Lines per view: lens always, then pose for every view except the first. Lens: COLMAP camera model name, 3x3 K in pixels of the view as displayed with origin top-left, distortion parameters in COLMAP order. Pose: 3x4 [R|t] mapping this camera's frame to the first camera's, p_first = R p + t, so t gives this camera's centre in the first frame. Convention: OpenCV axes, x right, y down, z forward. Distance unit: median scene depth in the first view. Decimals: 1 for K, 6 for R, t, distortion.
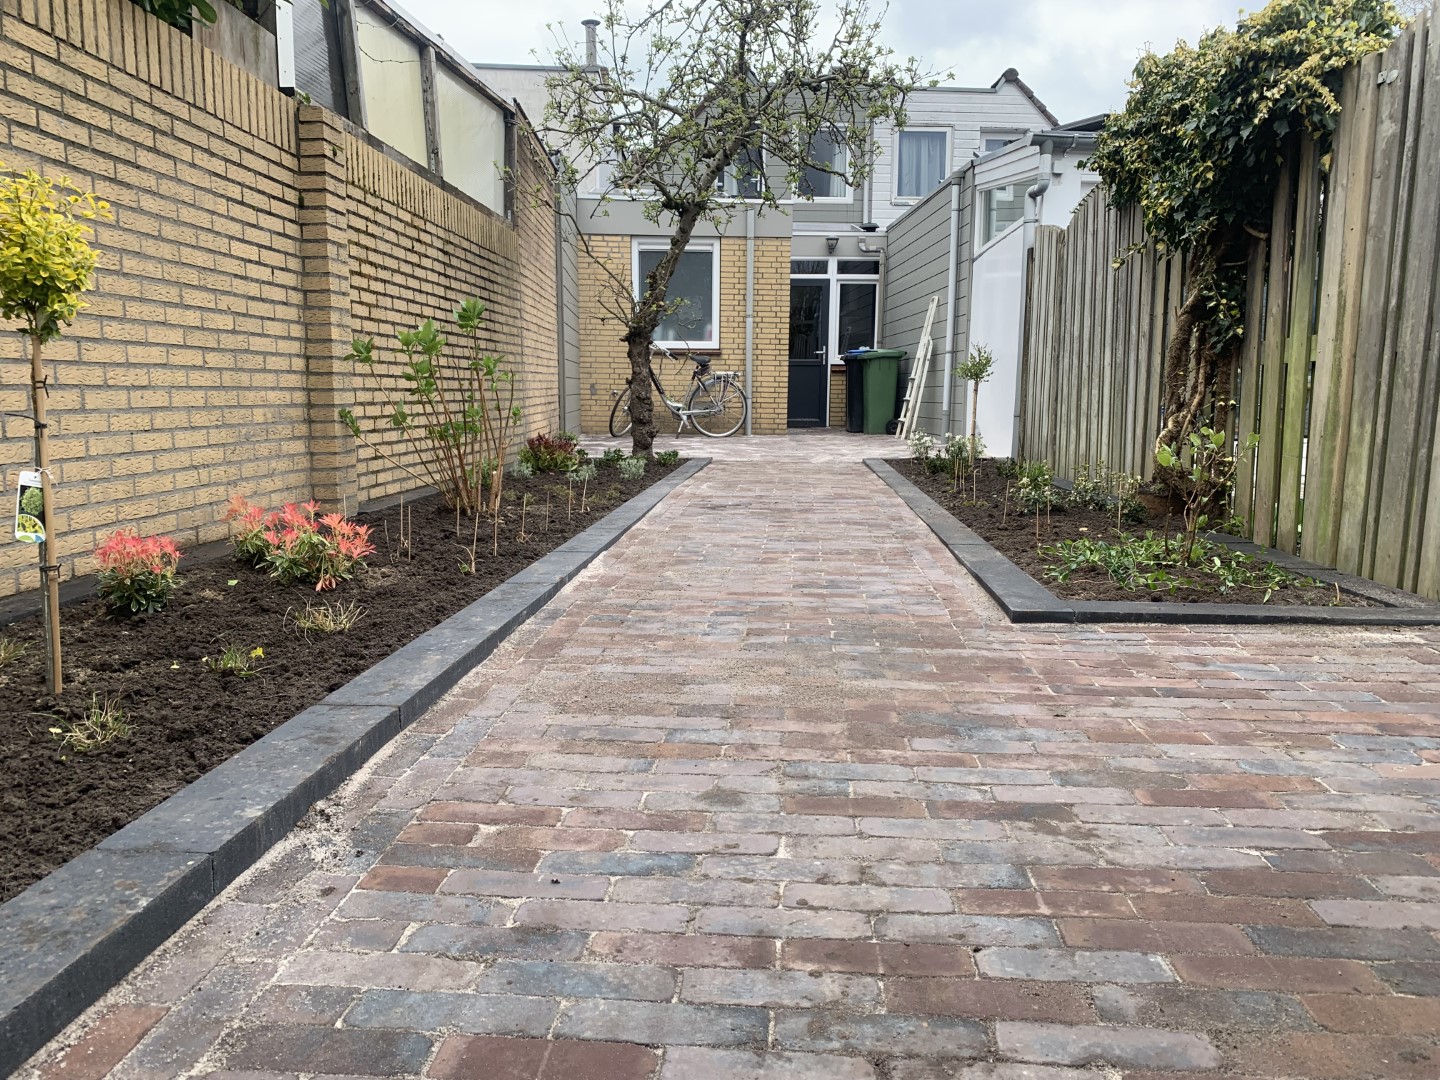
lens RADIAL K [[1101.6, 0, 722.3], [0, 1101.6, 534.4], [0, 0, 1]] dist [0.025818, -0.013205]
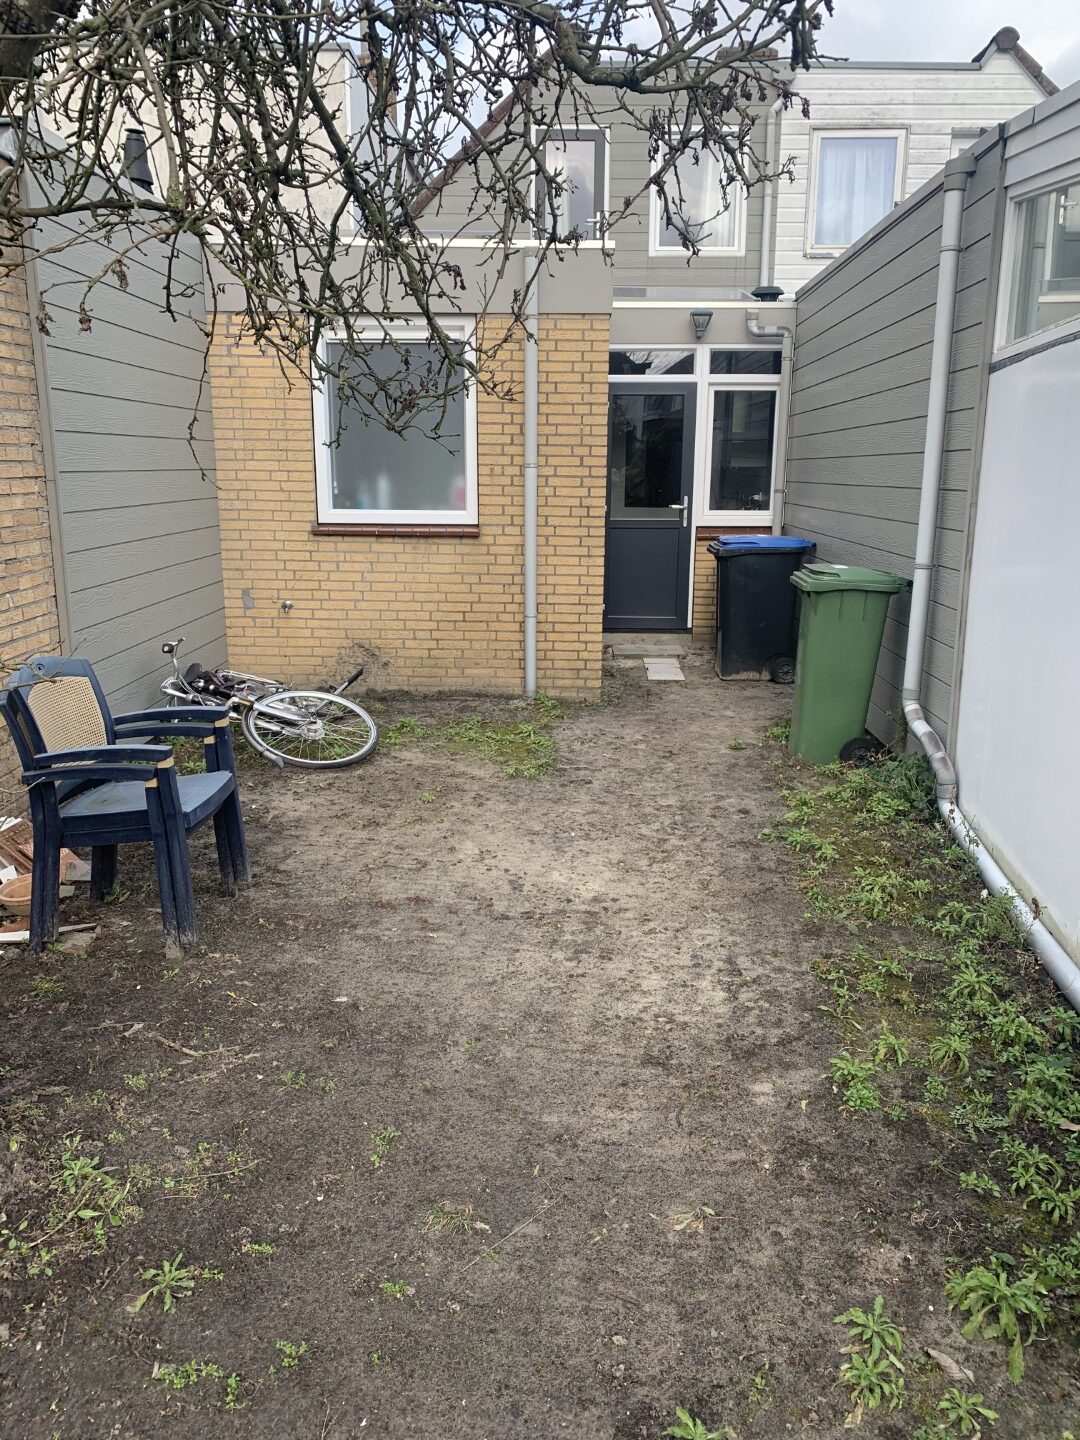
lens RADIAL K [[1101.6, 0, 540.0], [0, 1101.6, 720.0], [0, 0, 1]] dist [0.025818, -0.013205]
pose [[0.997305, 0.014962, -0.071829, 0.206799], [-0.008295, 0.995702, 0.092241, -0.369496], [0.072901, -0.091396, 0.993143, 1.358597]]
